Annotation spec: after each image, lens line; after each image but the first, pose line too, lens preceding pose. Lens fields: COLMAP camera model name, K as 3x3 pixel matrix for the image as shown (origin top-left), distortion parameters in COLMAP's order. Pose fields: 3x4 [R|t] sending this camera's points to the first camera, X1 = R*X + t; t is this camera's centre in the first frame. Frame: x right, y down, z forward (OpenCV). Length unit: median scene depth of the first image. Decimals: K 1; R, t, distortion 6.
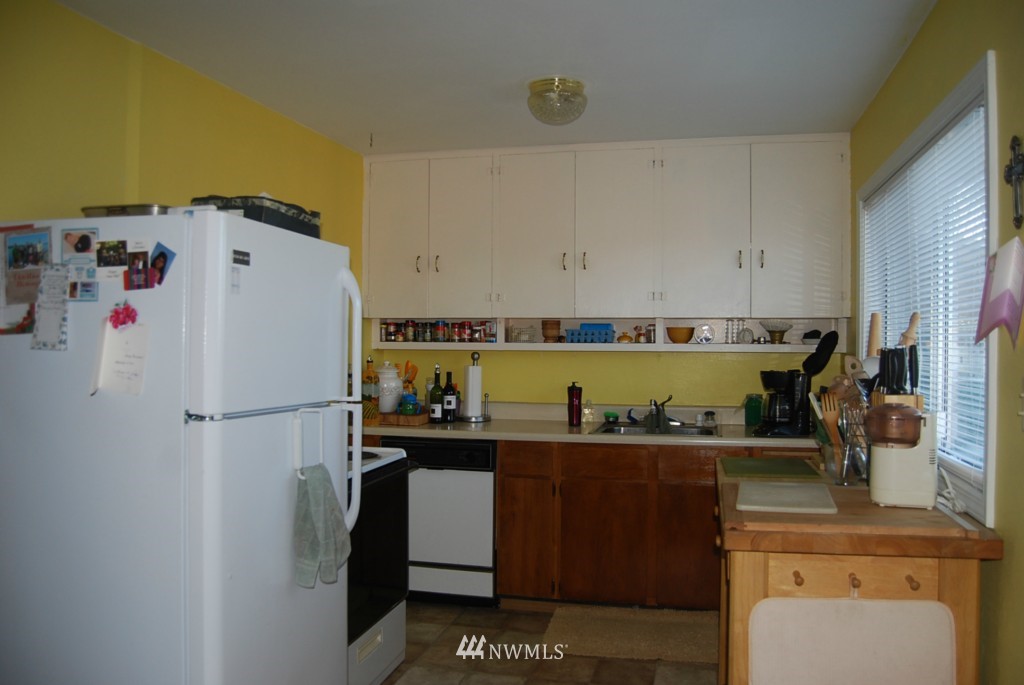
lens RADIAL K [[868.4, 0, 486.9], [0, 868.4, 349.3], [0, 0, 1]] dist [-0.079134, 0.014863]
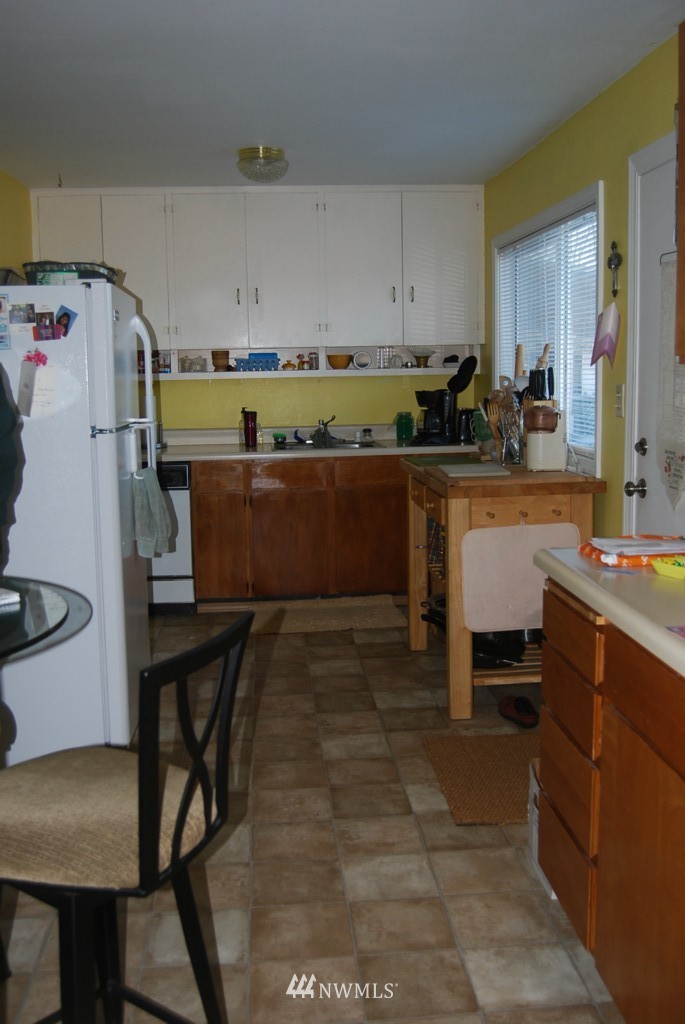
lens RADIAL K [[1044.4, 0, 342.5], [0, 1044.4, 512.0], [0, 0, 1]] dist [-0.044267, 0.005314]
pose [[0.951381, -0.065328, 0.301008, -0.220969], [0.026338, 0.990925, 0.131814, -0.002039], [-0.306887, -0.117477, 0.944468, -0.346129]]
